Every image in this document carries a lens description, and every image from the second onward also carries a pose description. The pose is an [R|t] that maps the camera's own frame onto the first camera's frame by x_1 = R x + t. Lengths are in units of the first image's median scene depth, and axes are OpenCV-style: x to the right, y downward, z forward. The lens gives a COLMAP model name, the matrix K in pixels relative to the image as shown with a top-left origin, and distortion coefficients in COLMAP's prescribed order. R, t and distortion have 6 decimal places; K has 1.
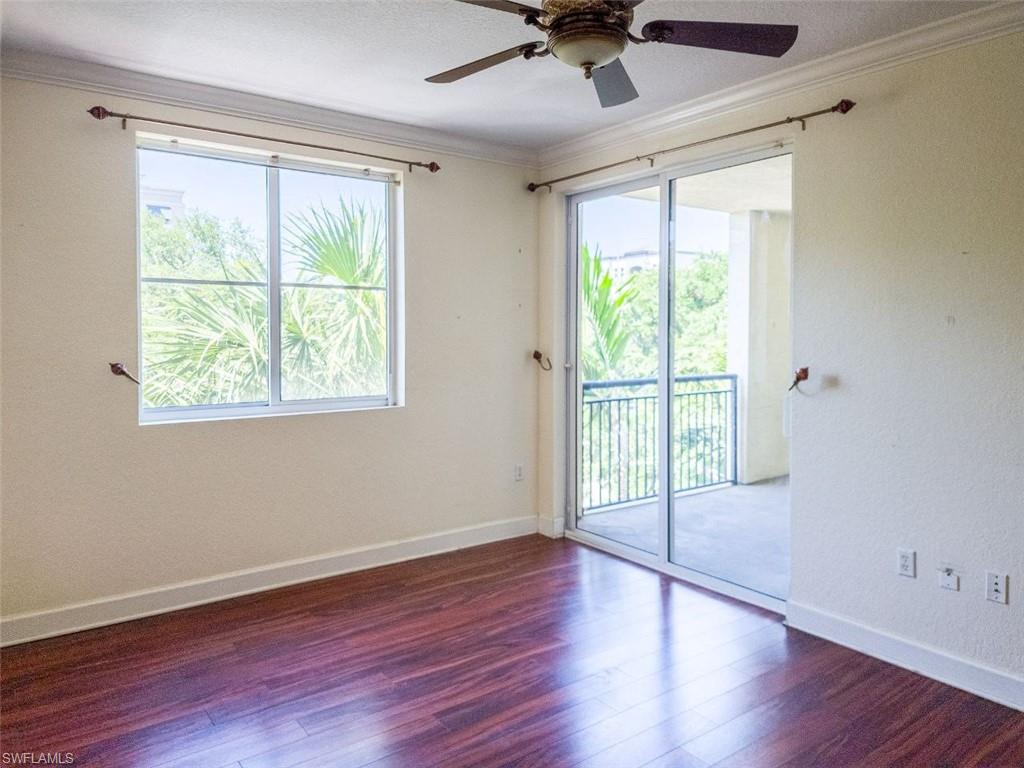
lens RADIAL K [[717.9, 0, 509.9], [0, 717.9, 349.4], [0, 0, 1]] dist [0.031060, -0.002429]
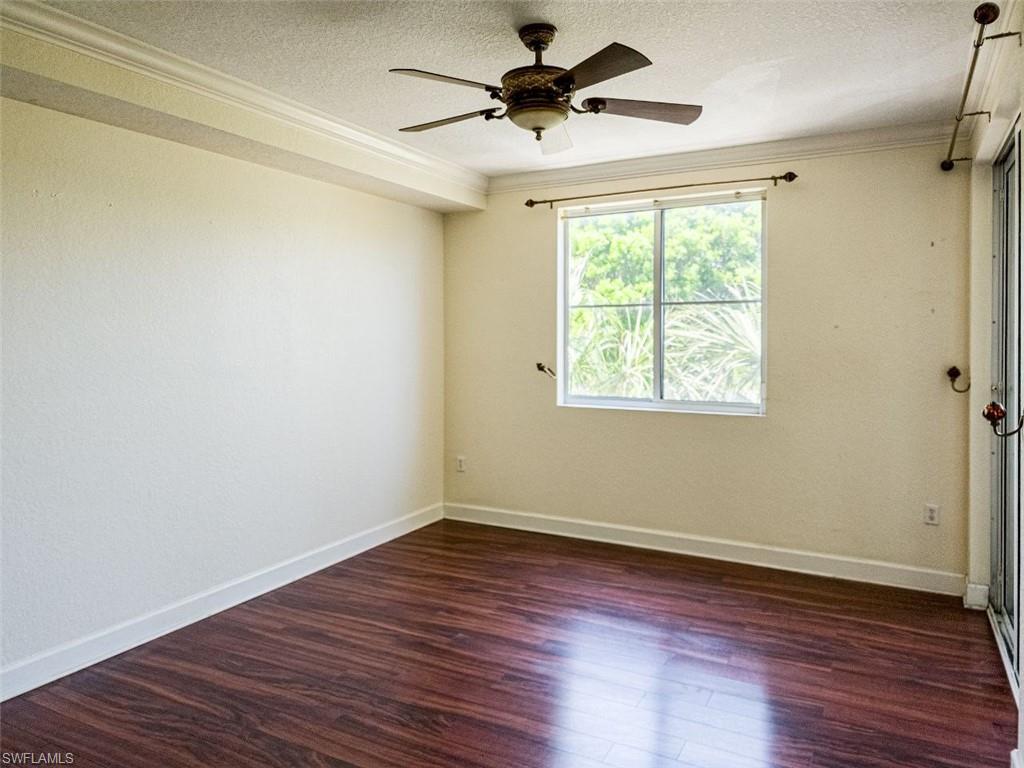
lens RADIAL K [[717.9, 0, 509.9], [0, 717.9, 349.4], [0, 0, 1]] dist [0.031060, -0.002429]
pose [[0.419086, 0.015261, -0.907818, 0.727884], [-0.021939, 0.999737, 0.006679, -0.016563], [0.907681, 0.017118, 0.419311, 0.270358]]
